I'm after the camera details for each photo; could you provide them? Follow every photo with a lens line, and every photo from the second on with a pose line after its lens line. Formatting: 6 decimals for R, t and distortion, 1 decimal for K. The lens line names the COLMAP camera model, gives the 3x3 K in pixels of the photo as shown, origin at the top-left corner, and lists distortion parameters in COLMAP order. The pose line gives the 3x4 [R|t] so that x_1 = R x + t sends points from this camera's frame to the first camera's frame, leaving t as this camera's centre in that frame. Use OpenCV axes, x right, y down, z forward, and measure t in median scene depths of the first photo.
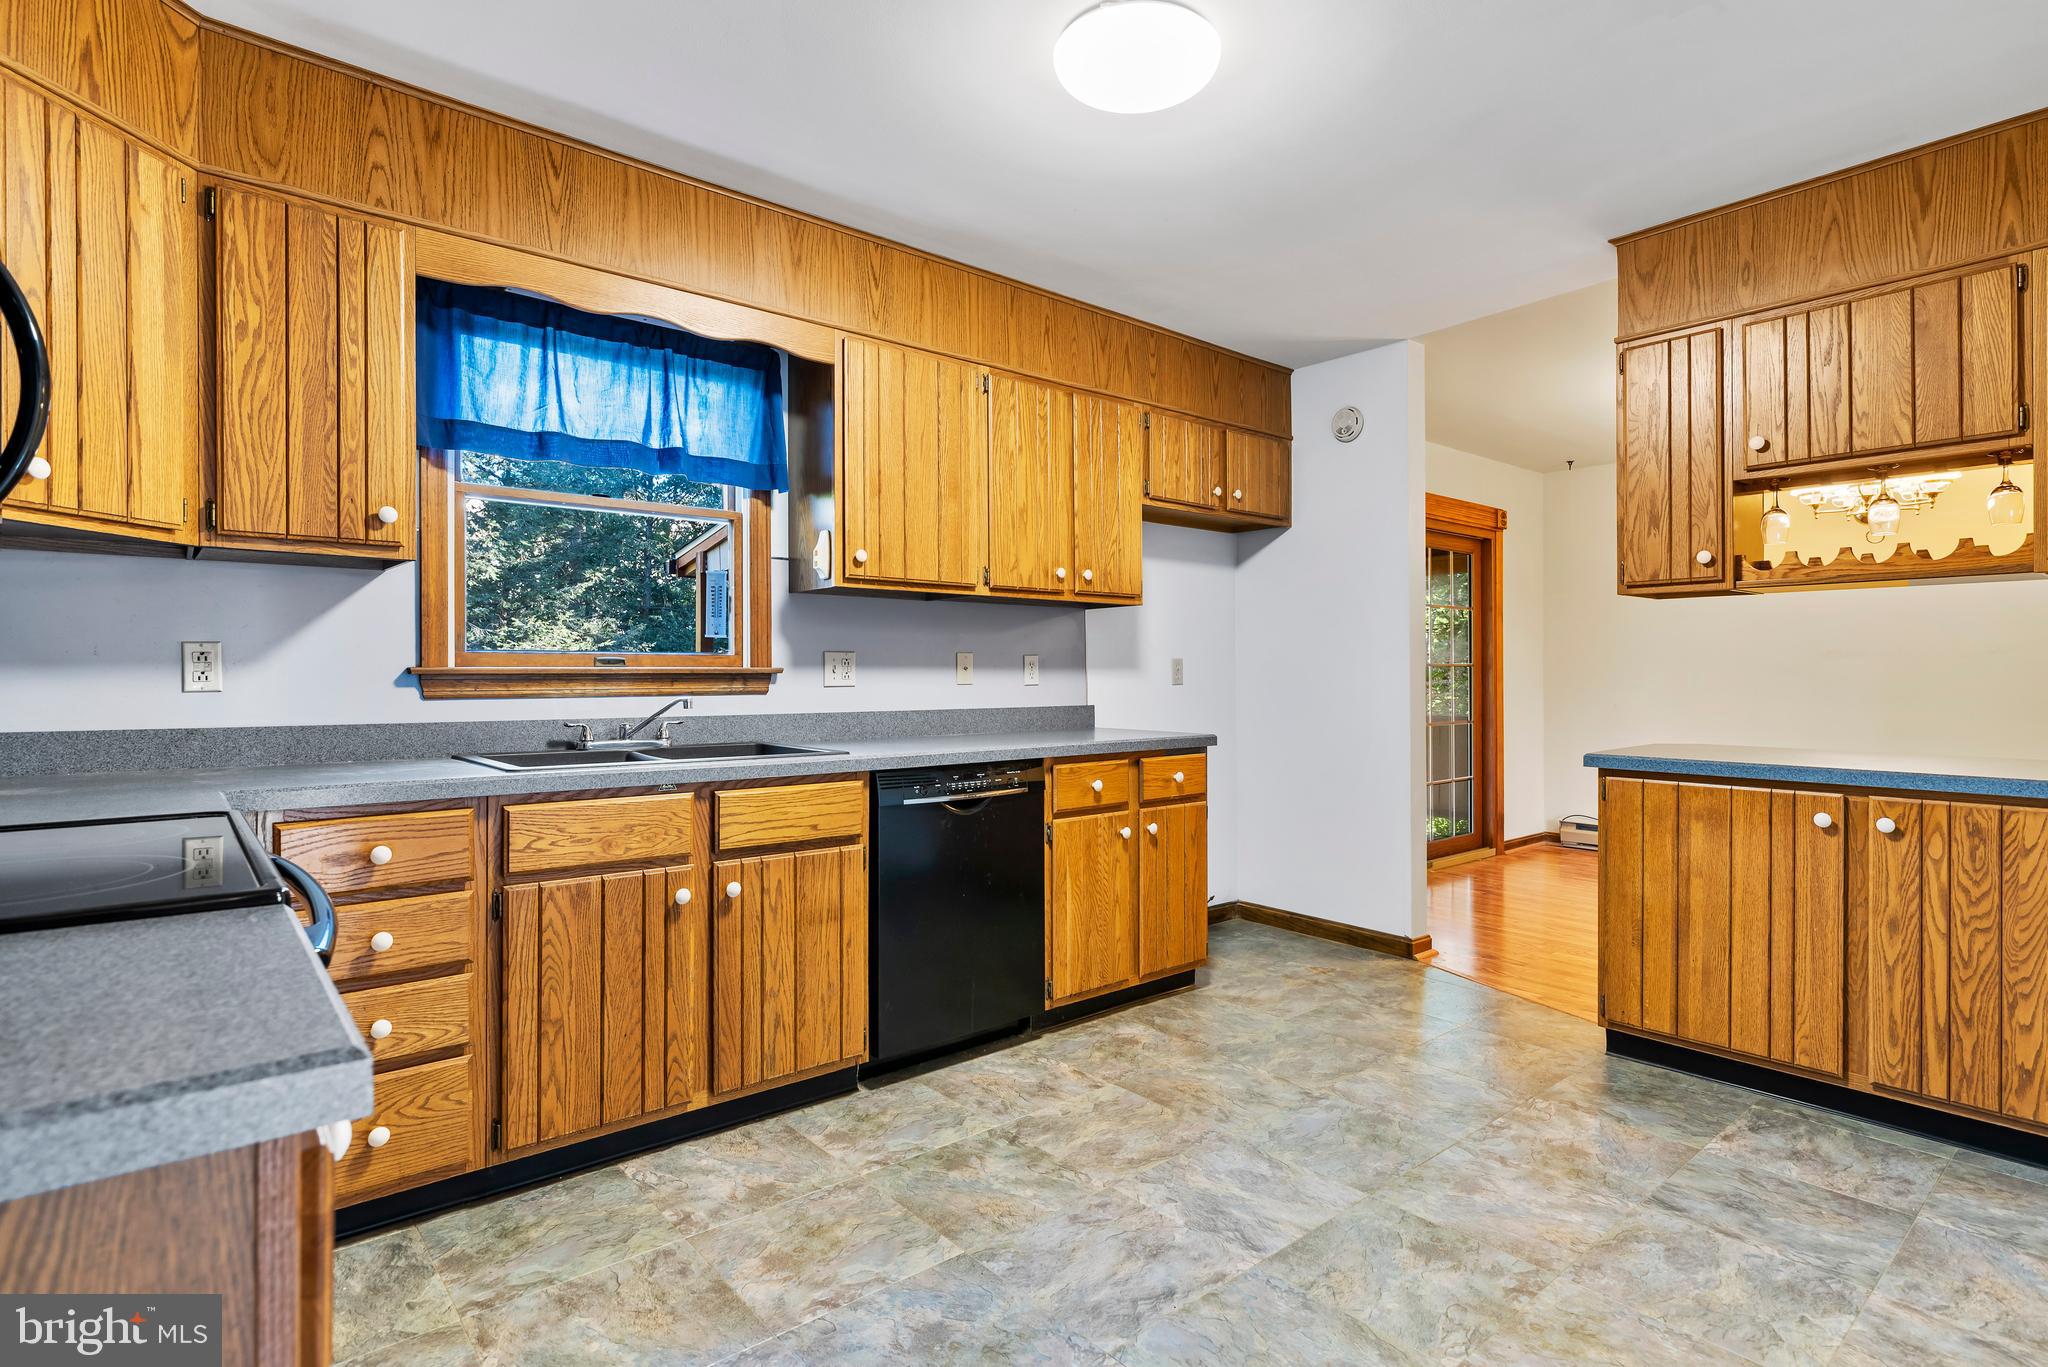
lens RADIAL K [[1006.5, 0, 1049.0], [0, 1006.5, 677.4], [0, 0, 1]] dist [-0.000303, 0.001314]
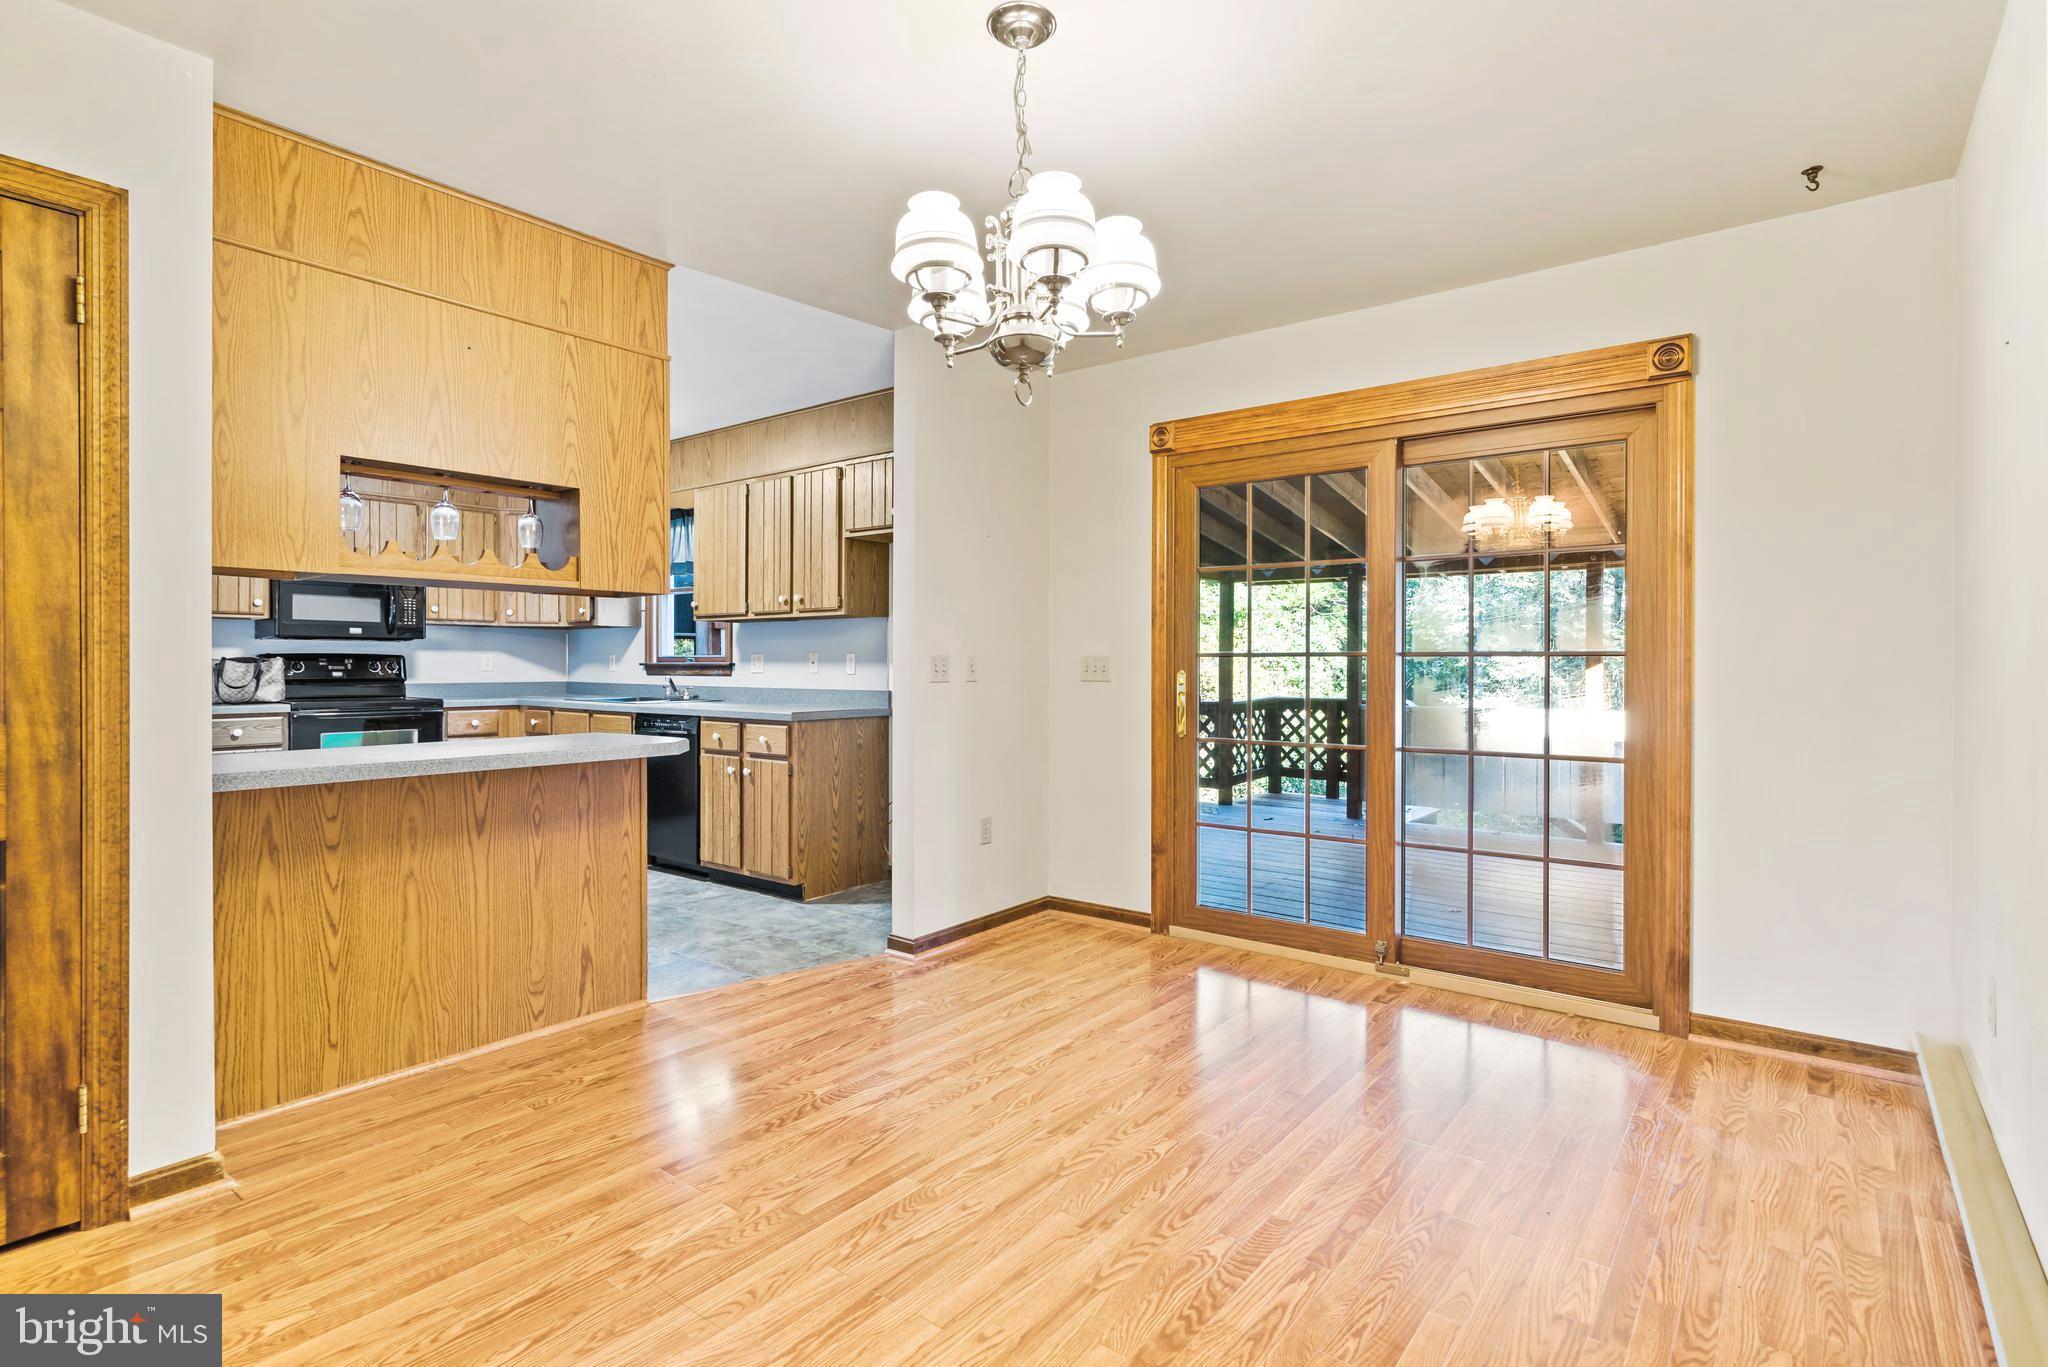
lens RADIAL K [[1006.5, 0, 1040.3], [0, 1006.5, 668.4], [0, 0, 1]] dist [-0.000303, 0.001314]
pose [[0.199153, 0.007559, -0.979939, 2.060644], [-0.003665, 0.999969, 0.006968, -0.016598], [0.979962, 0.002204, 0.199174, 1.424809]]
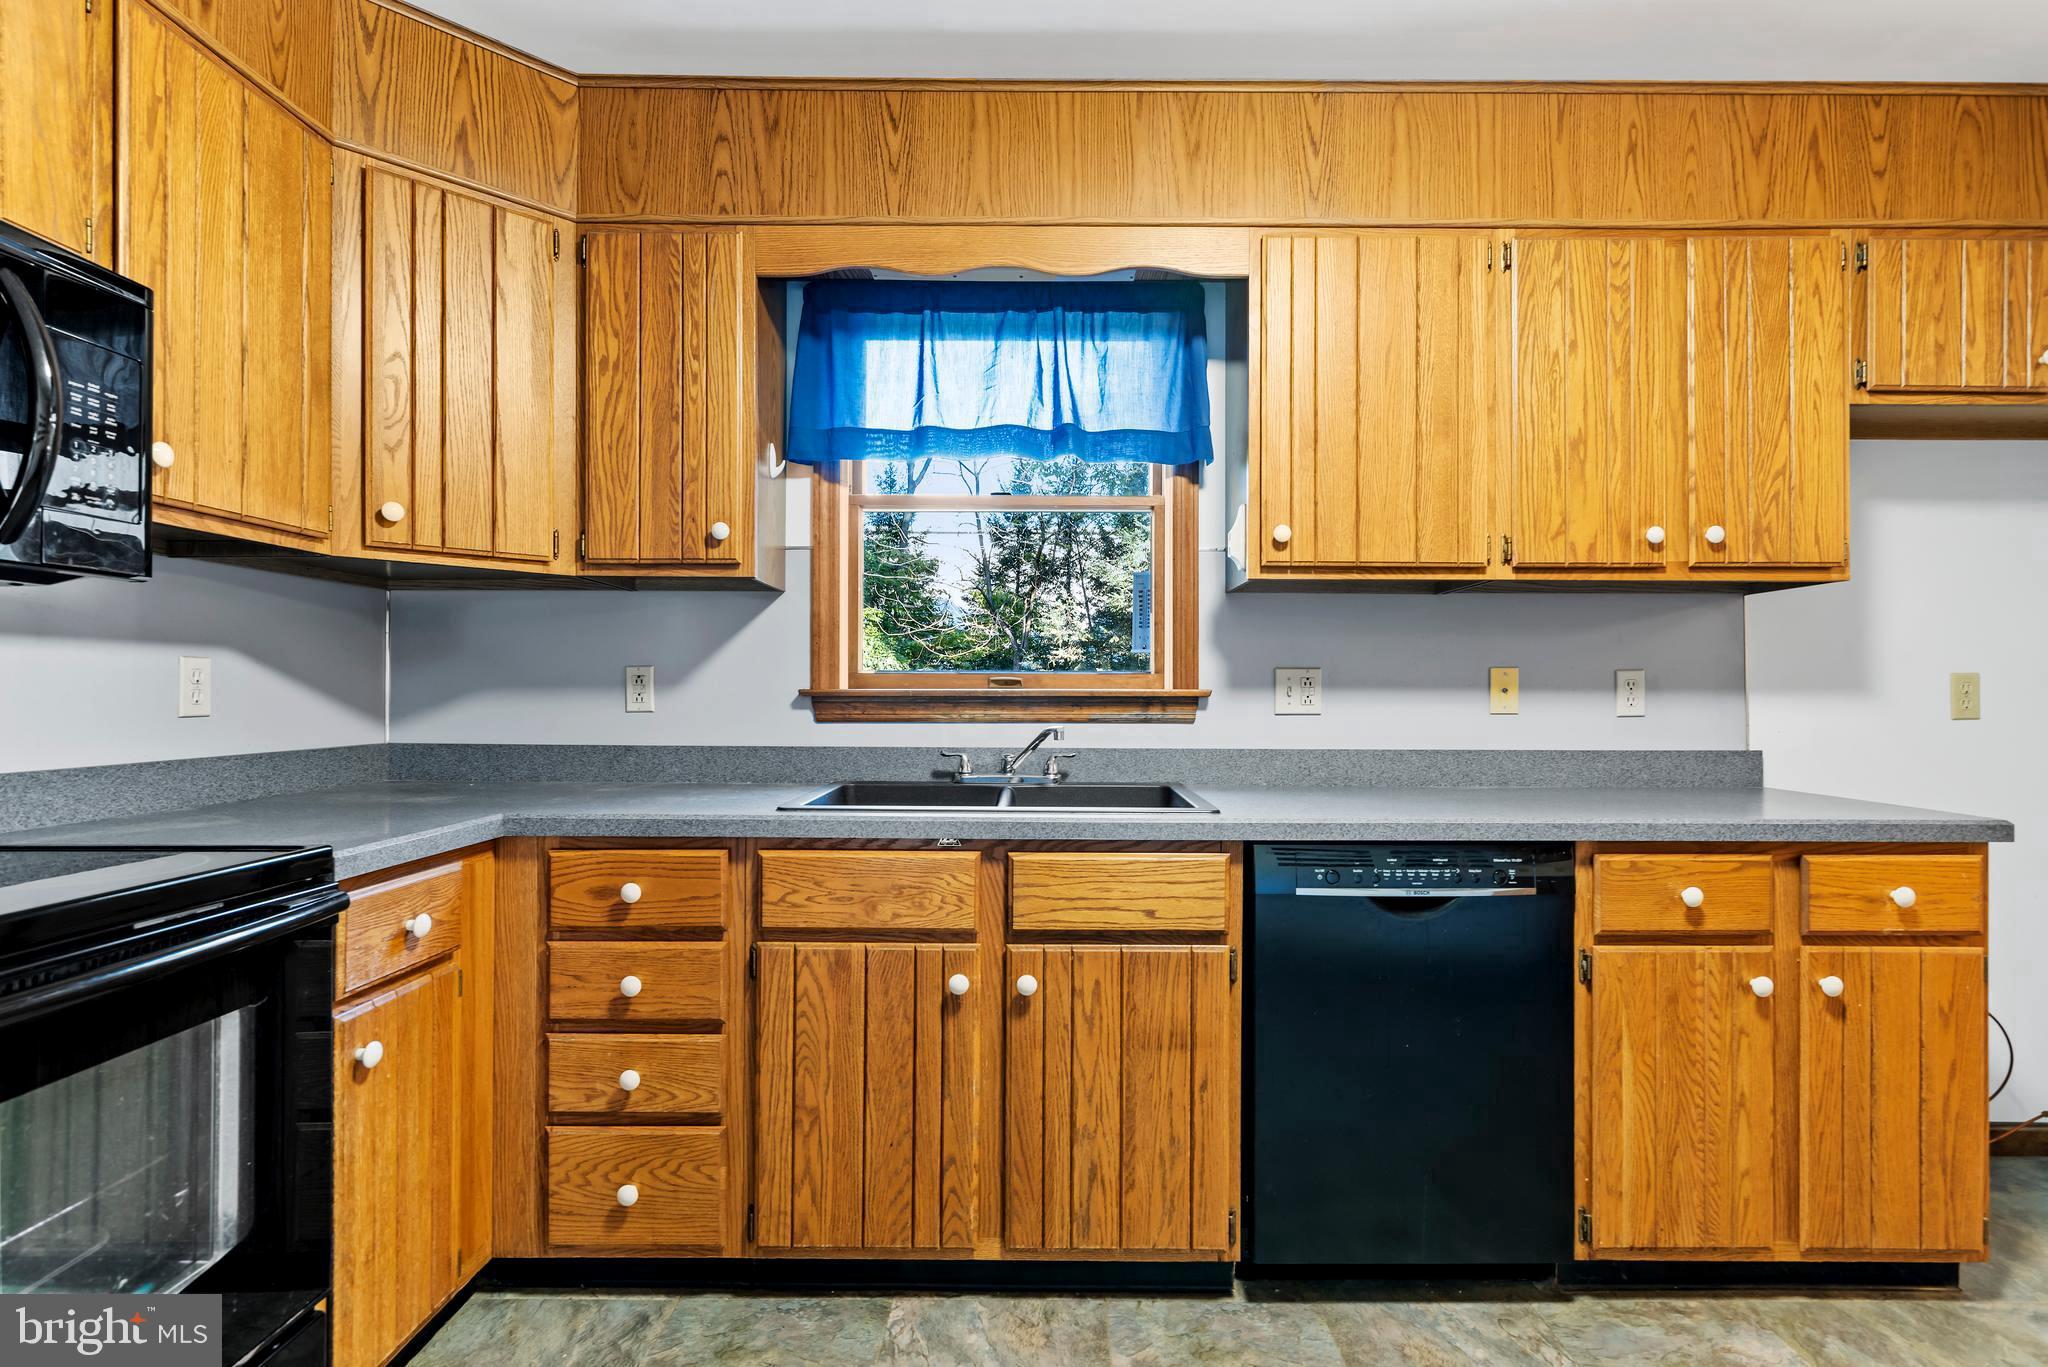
lens RADIAL K [[1006.5, 0, 1039.3], [0, 1006.5, 690.5], [0, 0, 1]] dist [-0.000303, 0.001314]
pose [[0.761973, 0.003771, -0.647598, 0.163035], [-0.006158, 0.999980, -0.001422, -0.008359], [0.647580, 0.005071, 0.761981, 0.385918]]
